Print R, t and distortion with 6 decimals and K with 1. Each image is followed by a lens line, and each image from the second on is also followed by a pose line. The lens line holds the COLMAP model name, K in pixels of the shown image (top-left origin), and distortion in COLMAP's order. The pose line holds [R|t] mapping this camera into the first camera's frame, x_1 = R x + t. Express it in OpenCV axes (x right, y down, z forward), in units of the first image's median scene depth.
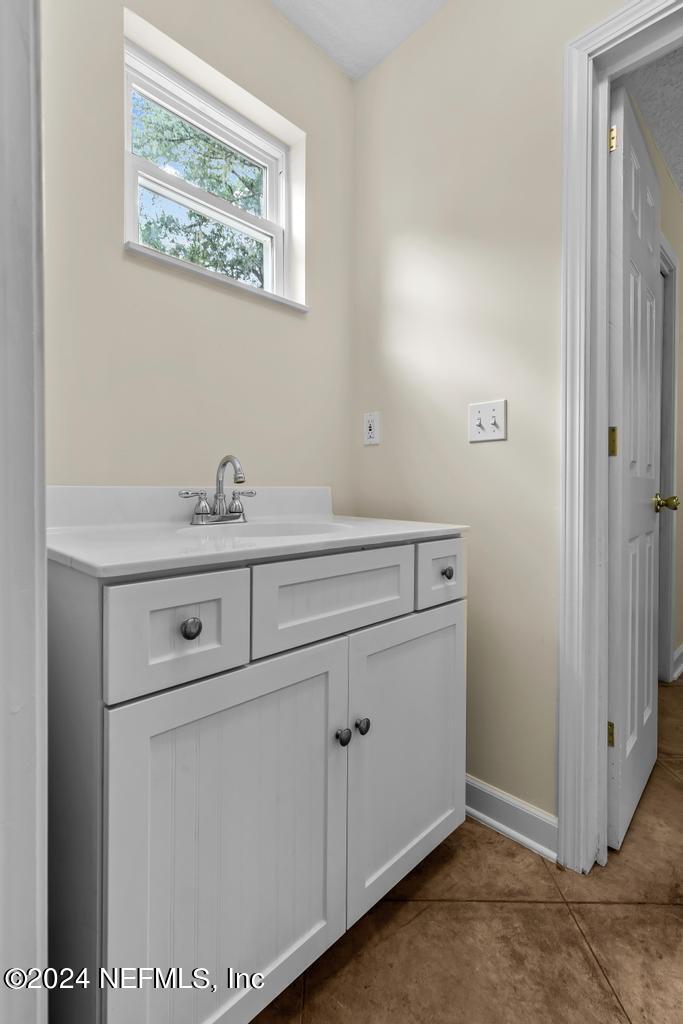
lens RADIAL K [[470.2, 0, 337.9], [0, 470.2, 489.8], [0, 0, 1]] dist [-0.000052, -0.000835]
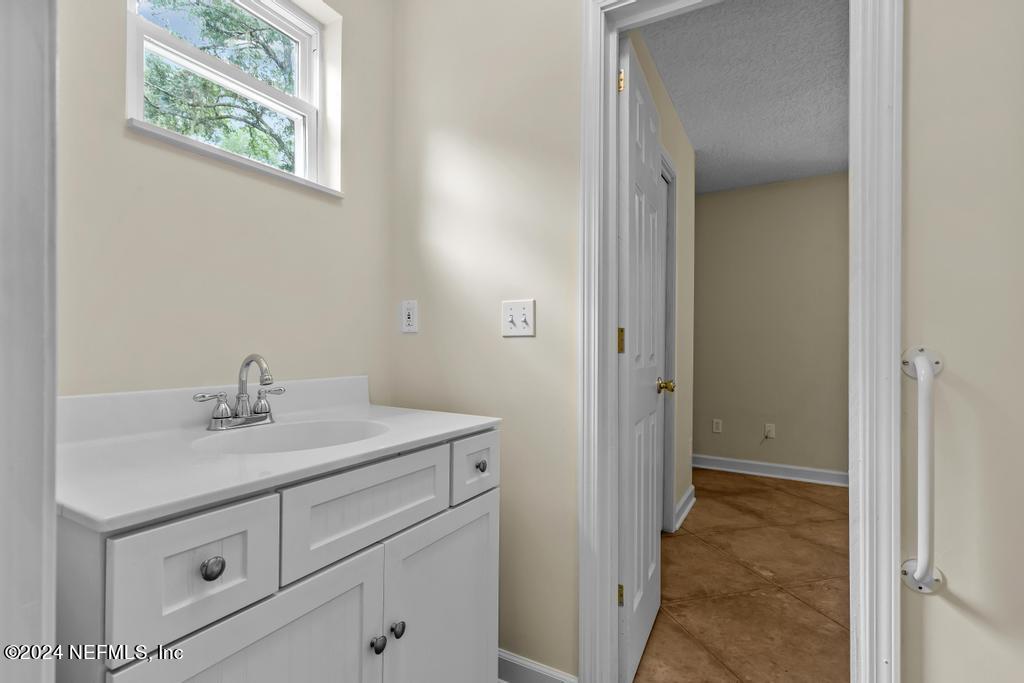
lens RADIAL K [[478.5, 0, 512.0], [0, 478.5, 341.5], [0, 0, 1]] dist [-0.000818, -0.000190]
pose [[0.962560, 0.002841, 0.271052, 0.005267], [0.000625, 0.999919, -0.012698, -0.084029], [-0.271067, 0.012391, 0.962481, -0.059861]]
